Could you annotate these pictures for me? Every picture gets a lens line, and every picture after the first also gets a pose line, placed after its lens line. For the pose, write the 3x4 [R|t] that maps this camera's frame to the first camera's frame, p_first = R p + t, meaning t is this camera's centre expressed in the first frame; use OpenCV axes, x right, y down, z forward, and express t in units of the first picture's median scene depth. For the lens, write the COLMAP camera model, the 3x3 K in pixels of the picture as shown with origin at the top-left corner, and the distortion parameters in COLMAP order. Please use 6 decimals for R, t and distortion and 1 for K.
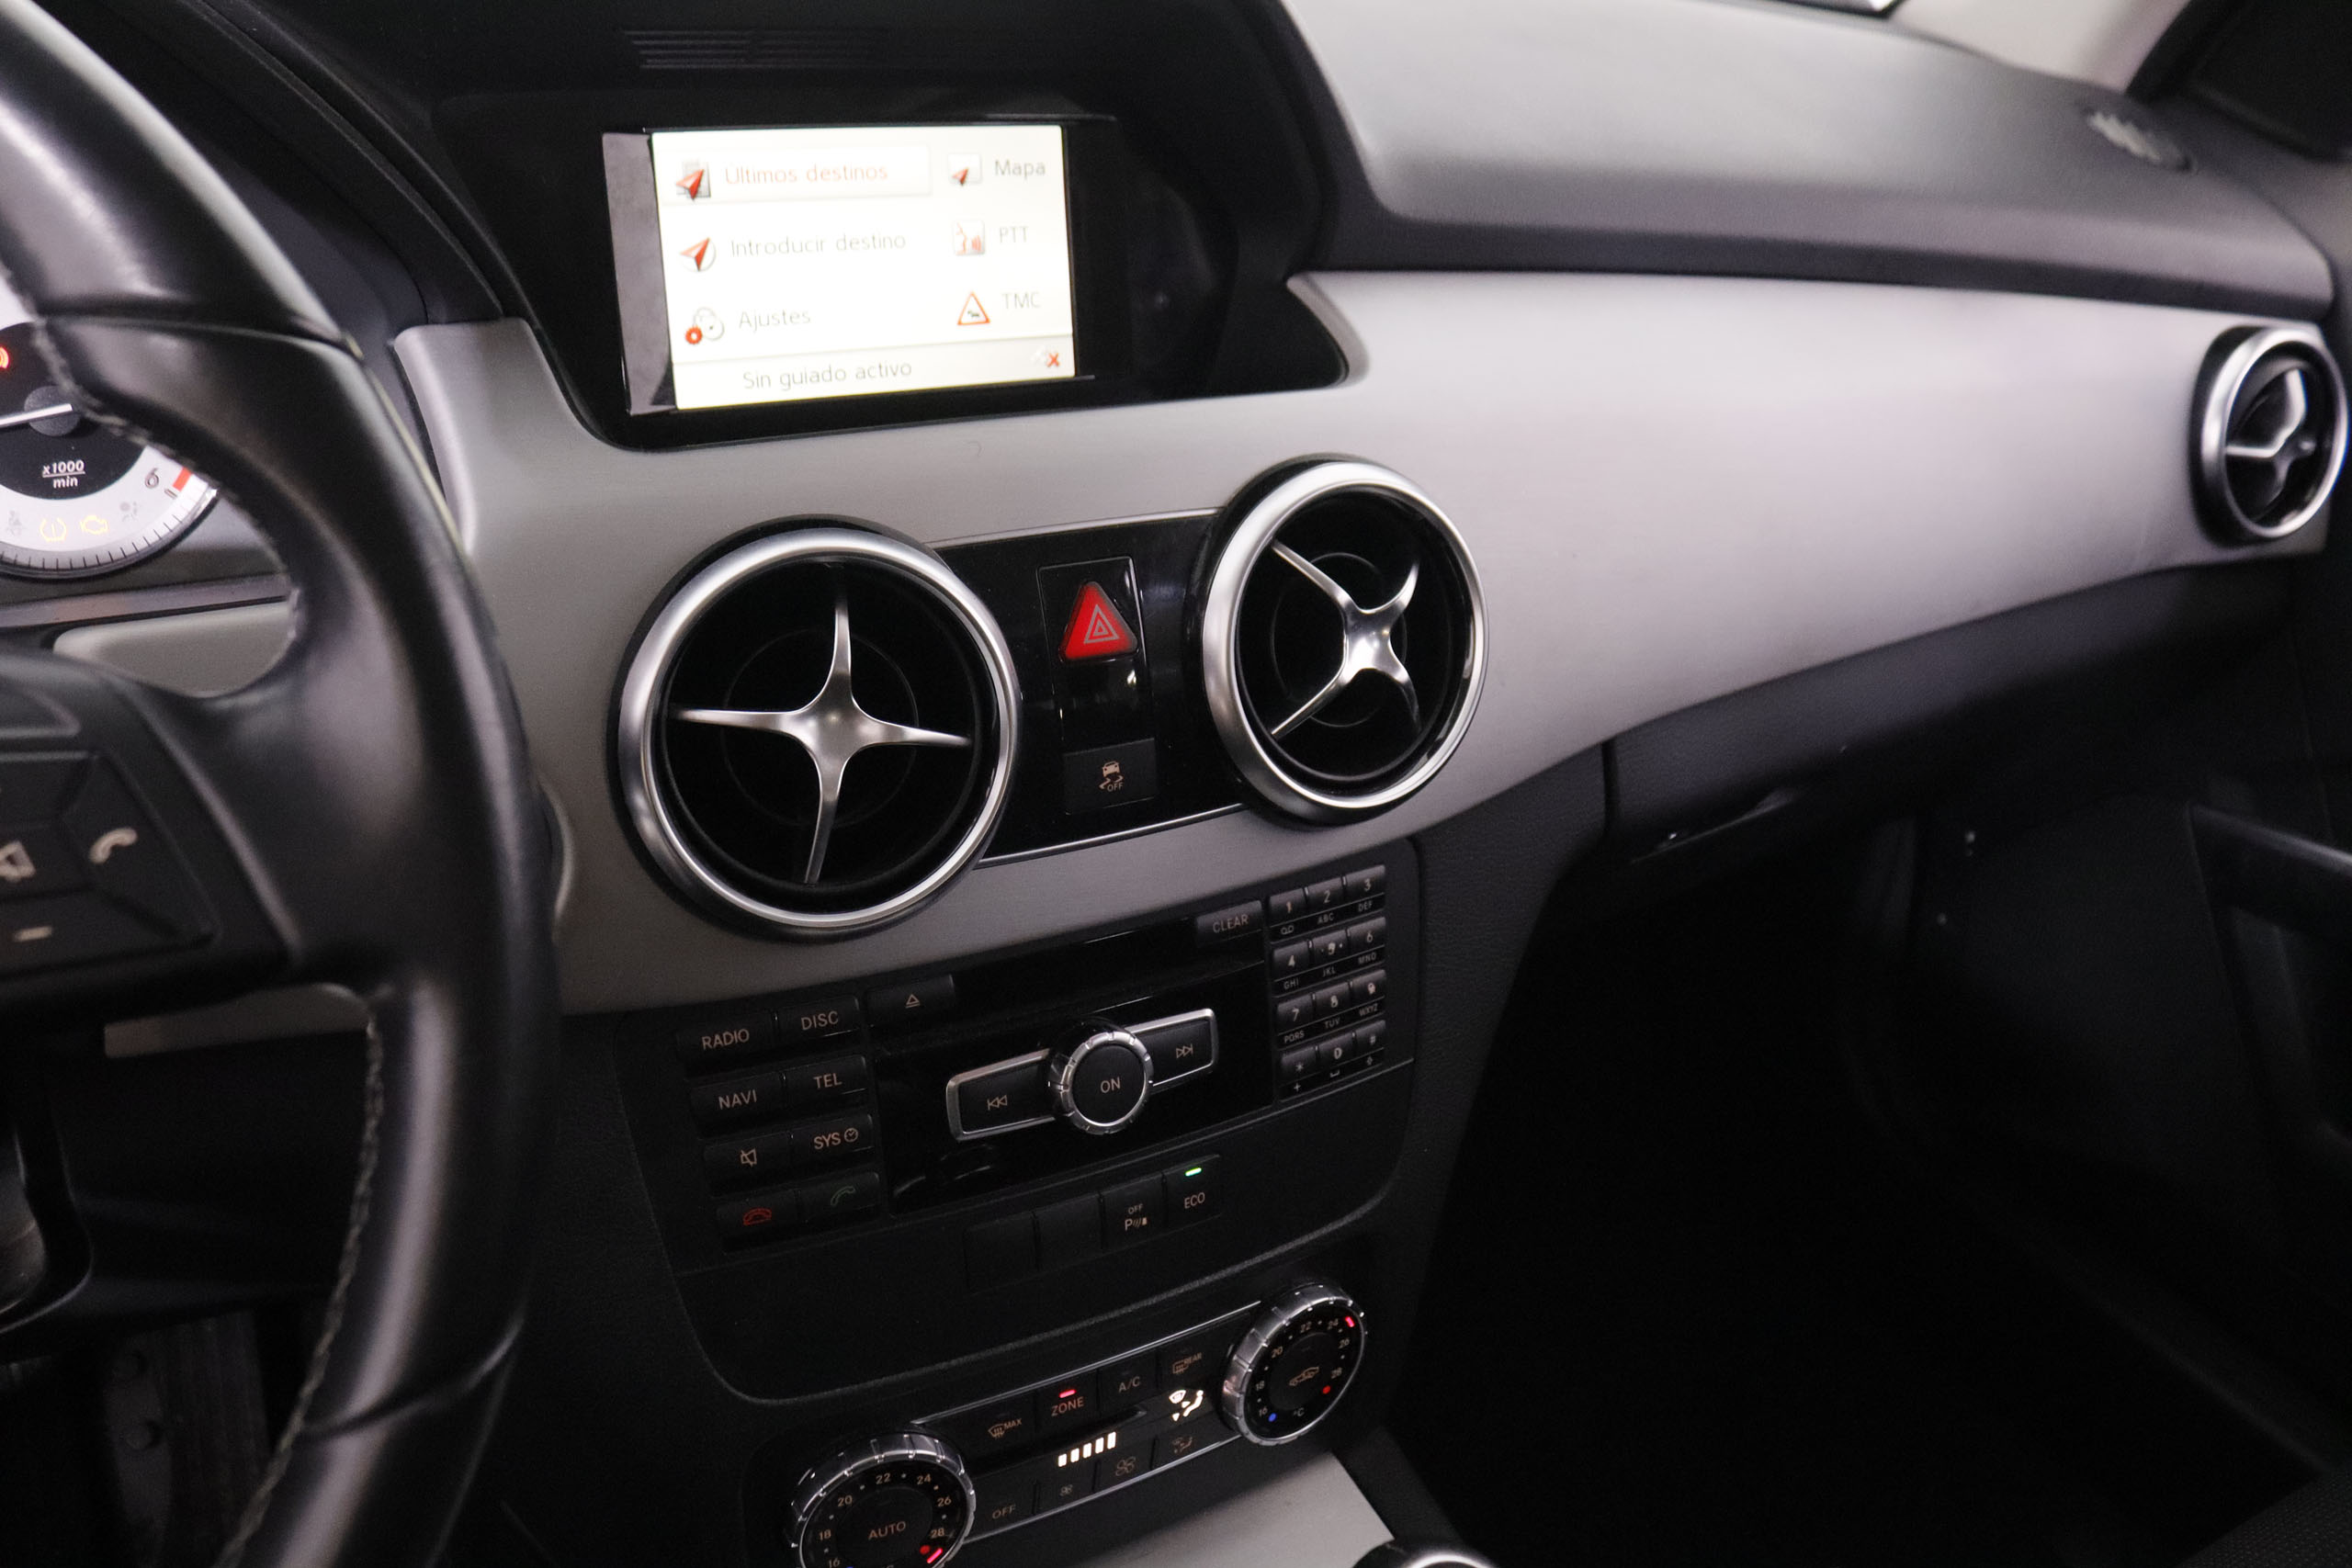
lens RADIAL K [[1977.6, 0, 1170.9], [0, 1977.6, 751.1], [0, 0, 1]] dist [-0.154227, 0.167241]
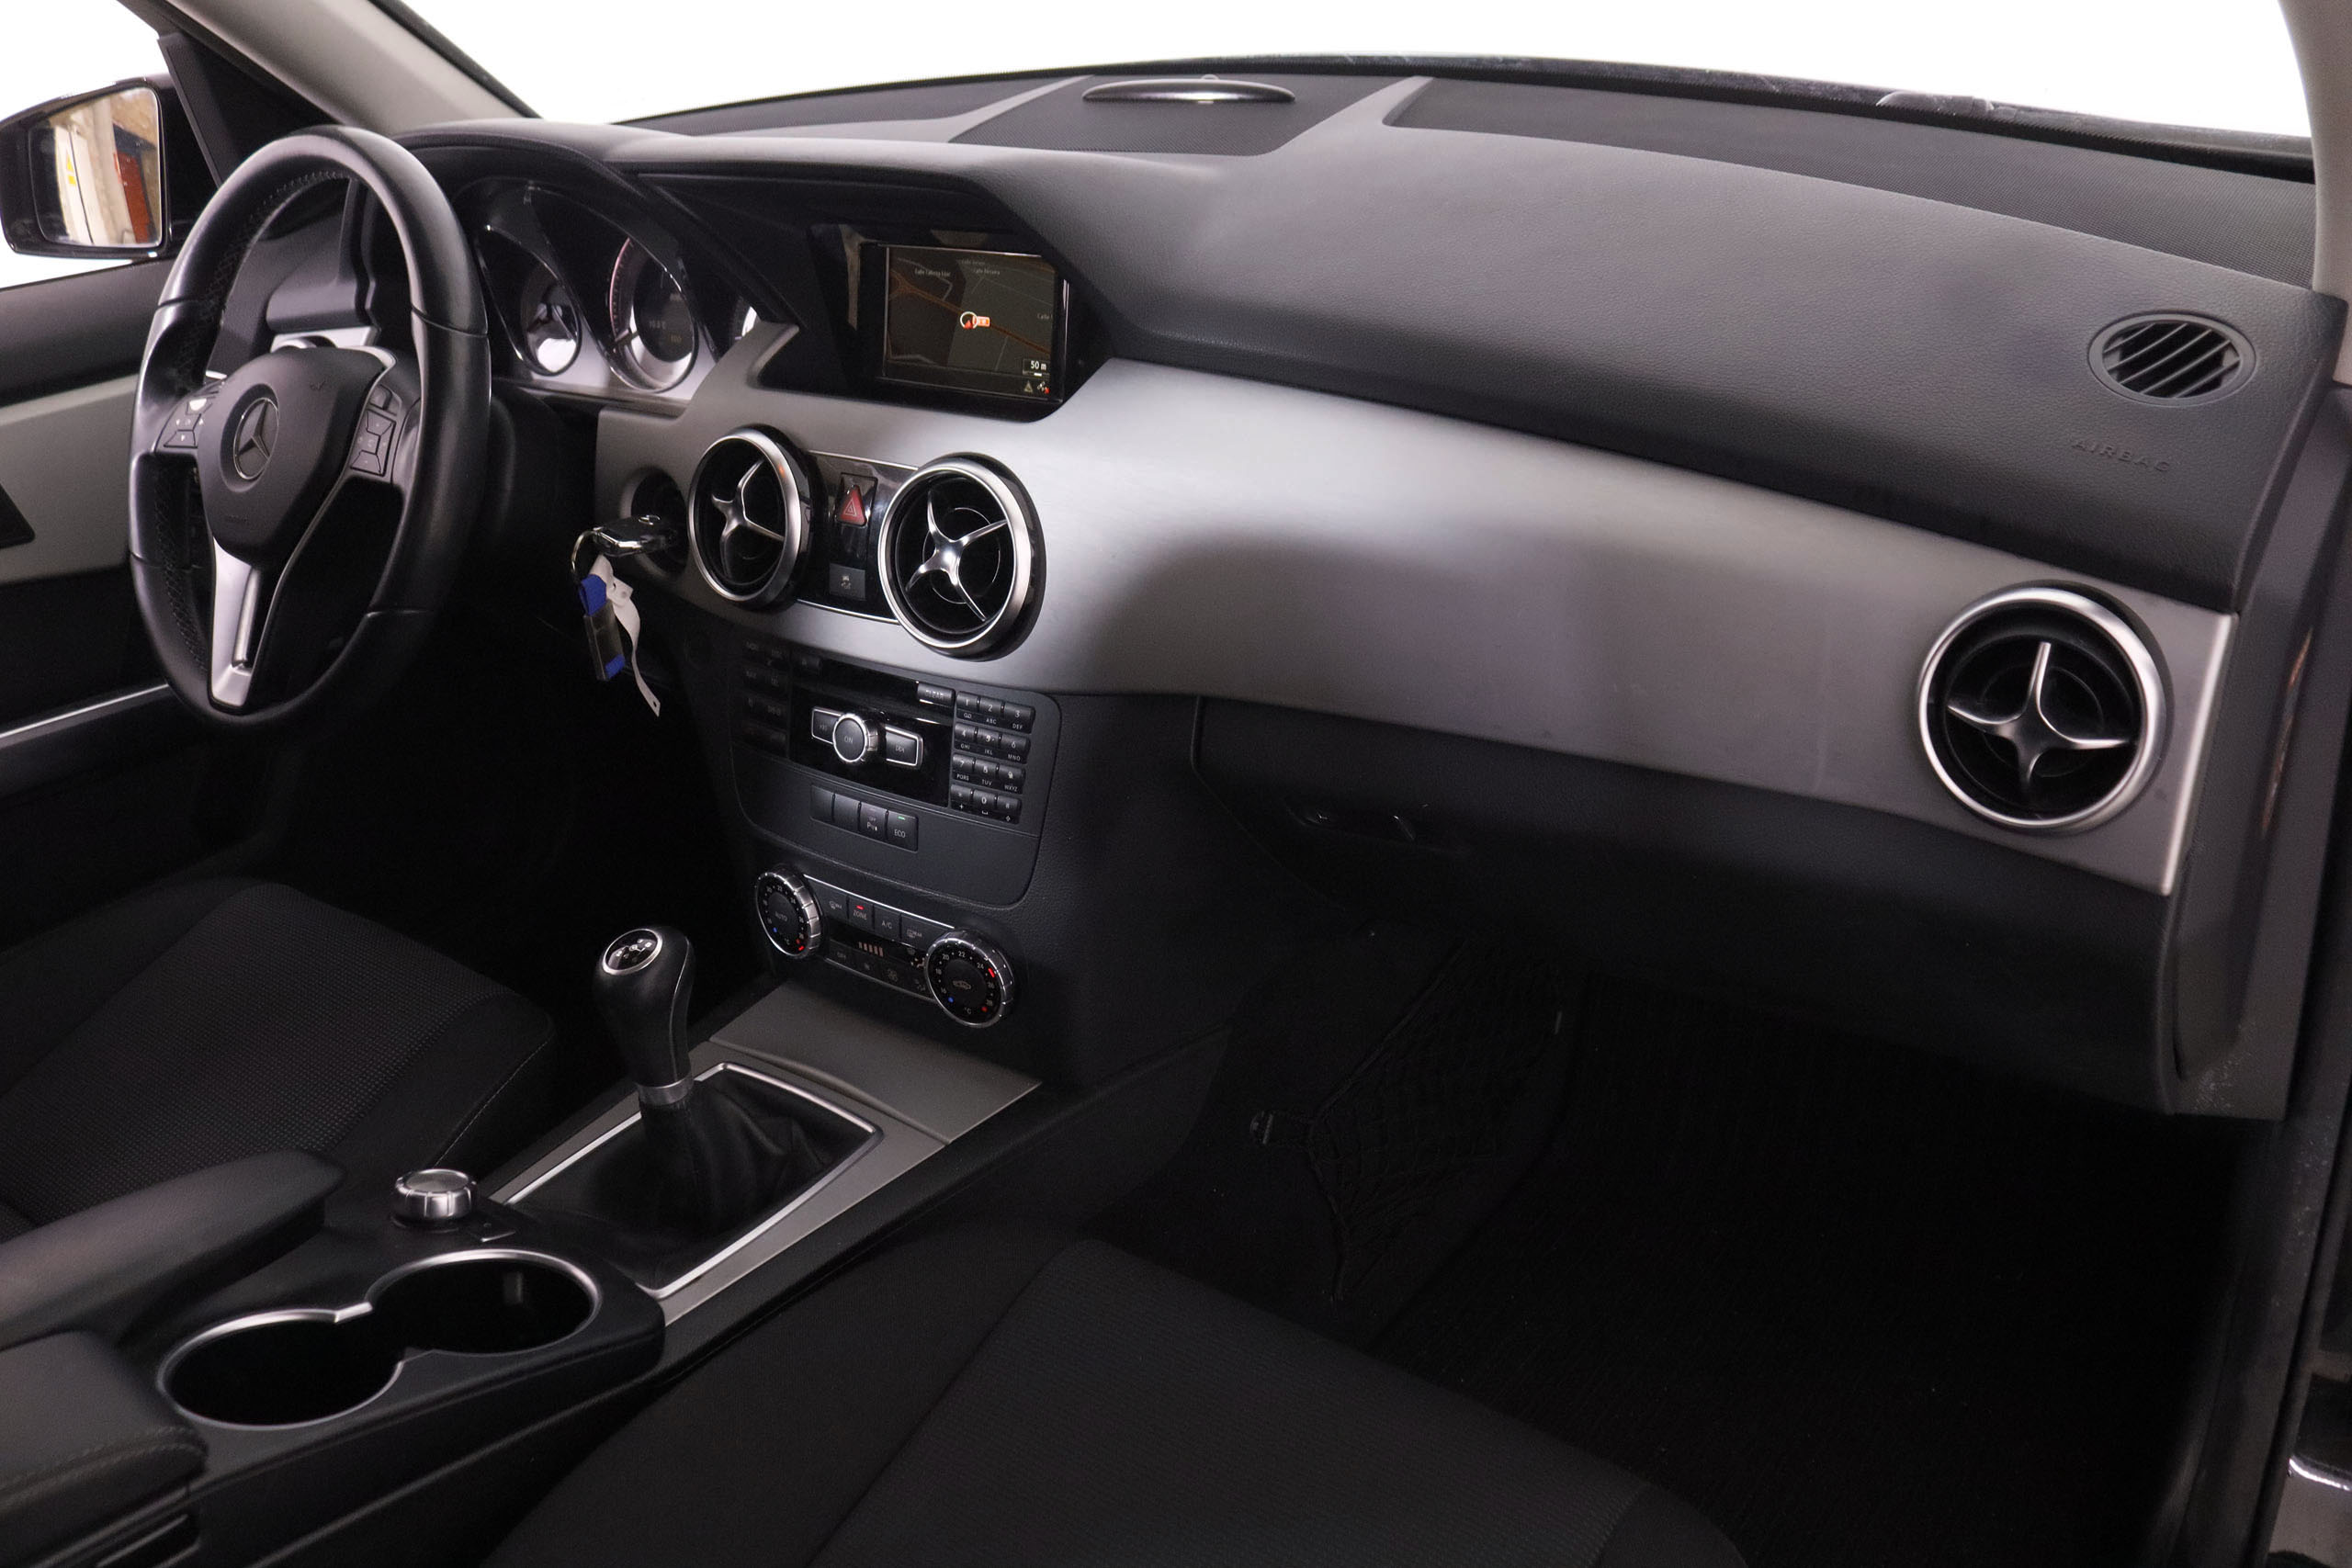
lens RADIAL K [[1977.6, 0, 1170.9], [0, 1977.6, 751.1], [0, 0, 1]] dist [-0.154227, 0.167241]
pose [[0.351877, 0.316507, -0.880912, 1.661191], [-0.282060, 0.933209, 0.222629, -0.320948], [0.892538, 0.170132, 0.417649, 0.416455]]
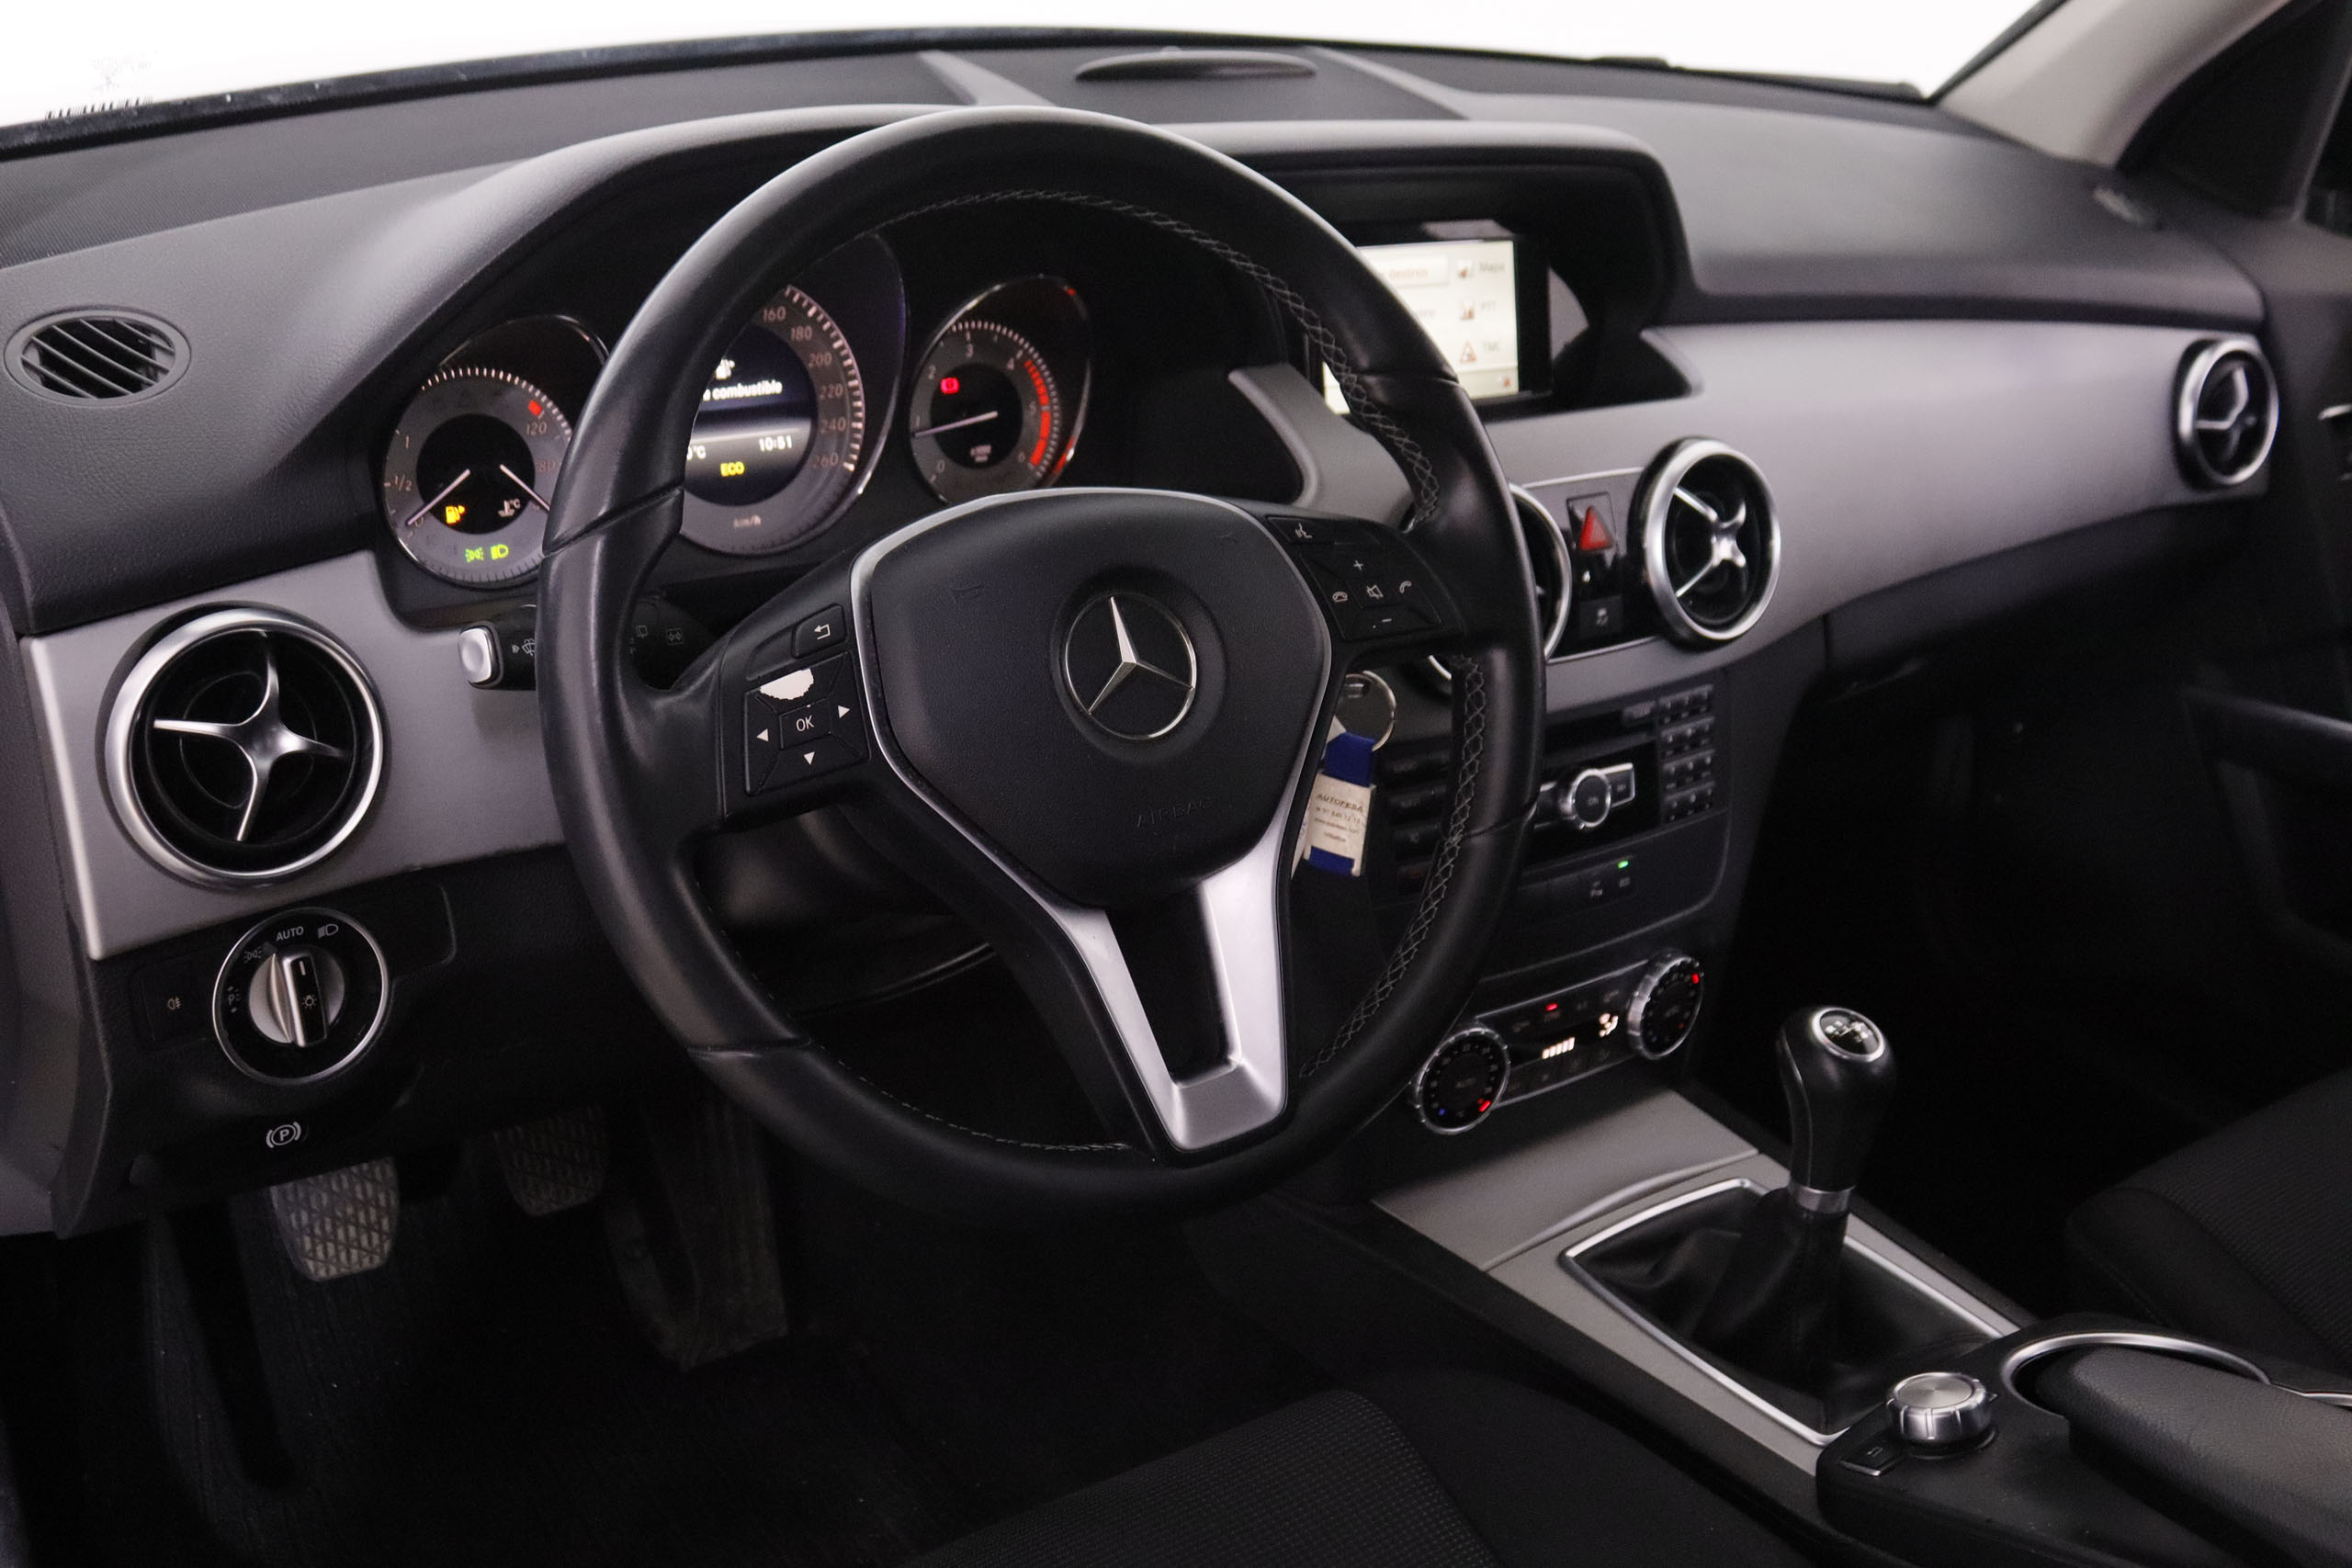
lens RADIAL K [[2639.6, 0, 1165.3], [0, 2639.6, 743.0], [0, 0, 1]] dist [-0.094521, 0.308152]
pose [[0.992073, -0.029366, 0.122183, -0.621774], [0.035052, 0.998388, -0.044645, 0.190197], [-0.120675, 0.048574, 0.991503, -1.133483]]
